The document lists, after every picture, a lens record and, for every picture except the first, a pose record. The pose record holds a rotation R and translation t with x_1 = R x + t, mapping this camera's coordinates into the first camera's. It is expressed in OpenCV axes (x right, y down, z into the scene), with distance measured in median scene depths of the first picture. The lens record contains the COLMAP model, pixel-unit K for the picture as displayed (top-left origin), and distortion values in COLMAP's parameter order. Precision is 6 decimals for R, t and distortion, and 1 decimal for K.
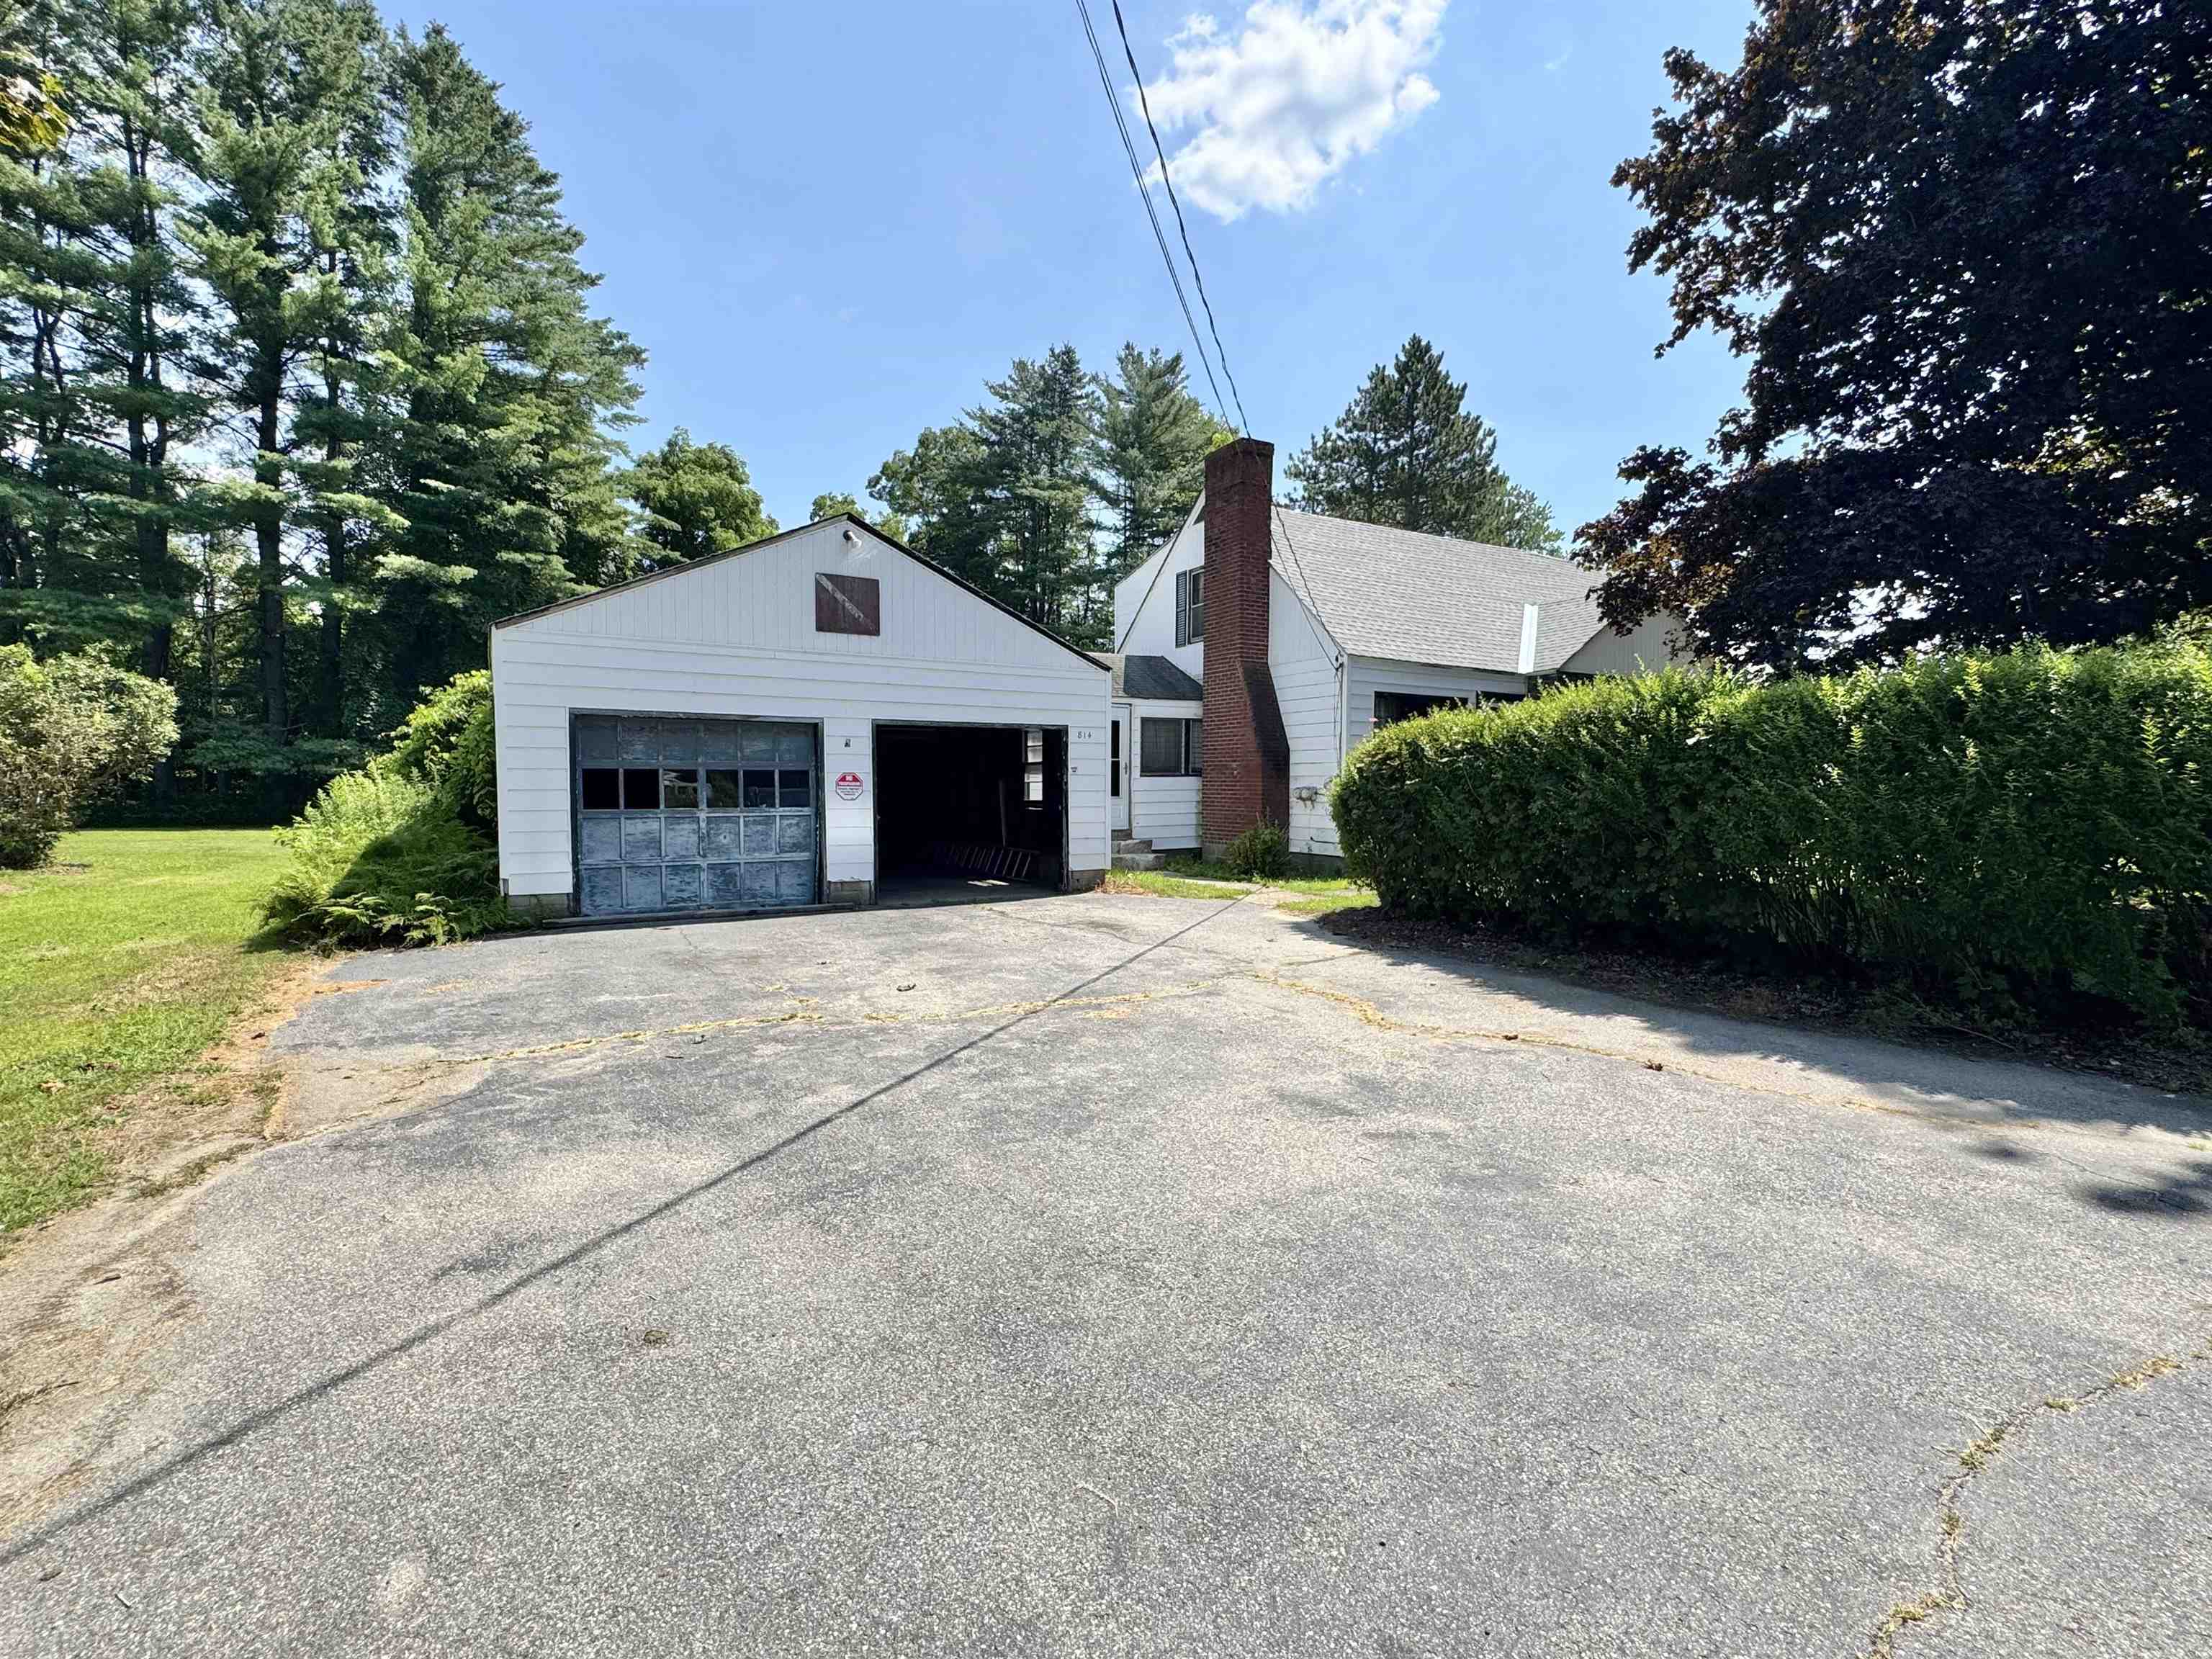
lens RADIAL K [[1009.0, 0, 1106.0], [0, 1009.0, 829.5], [0, 0, 1]] dist [0.000756, 0.001114]
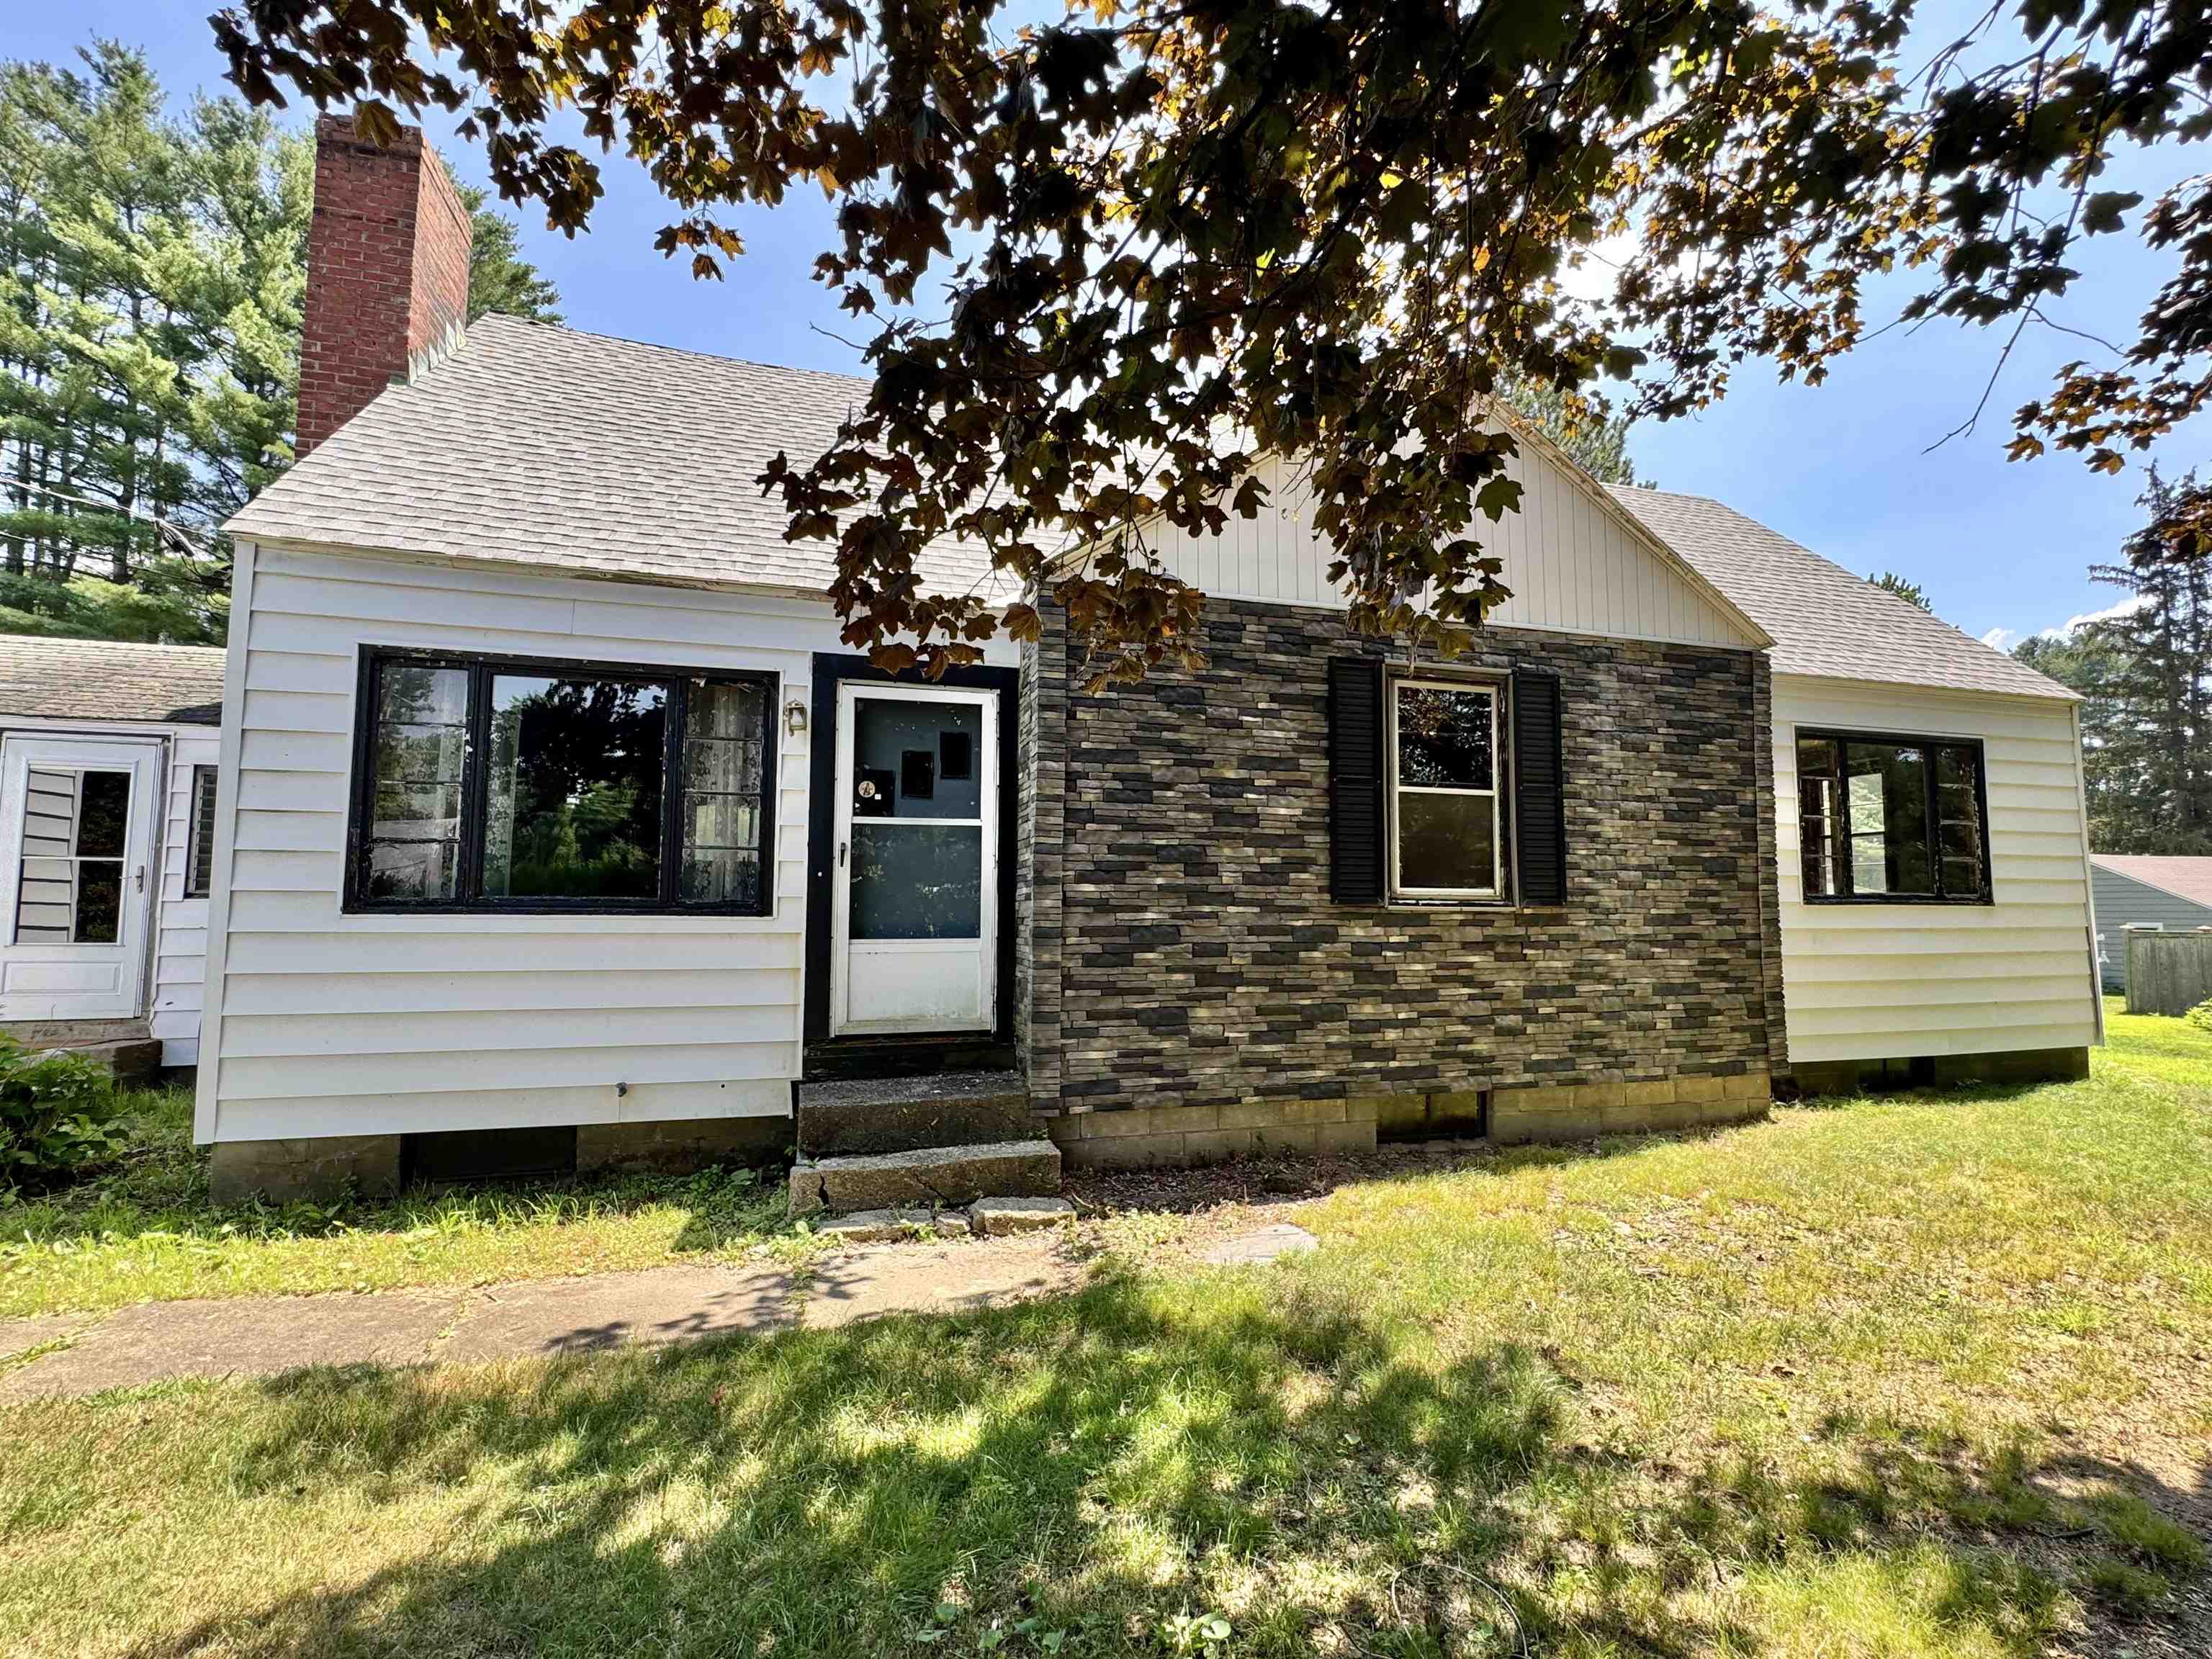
lens RADIAL K [[1007.8, 0, 1102.3], [0, 1007.8, 835.4], [0, 0, 1]] dist [-0.005536, 0.005836]
pose [[0.969862, -0.017683, -0.243012, 0.188972], [-0.010203, 0.993541, -0.113015, -0.012075], [0.243441, 0.112089, 0.963417, 0.237659]]
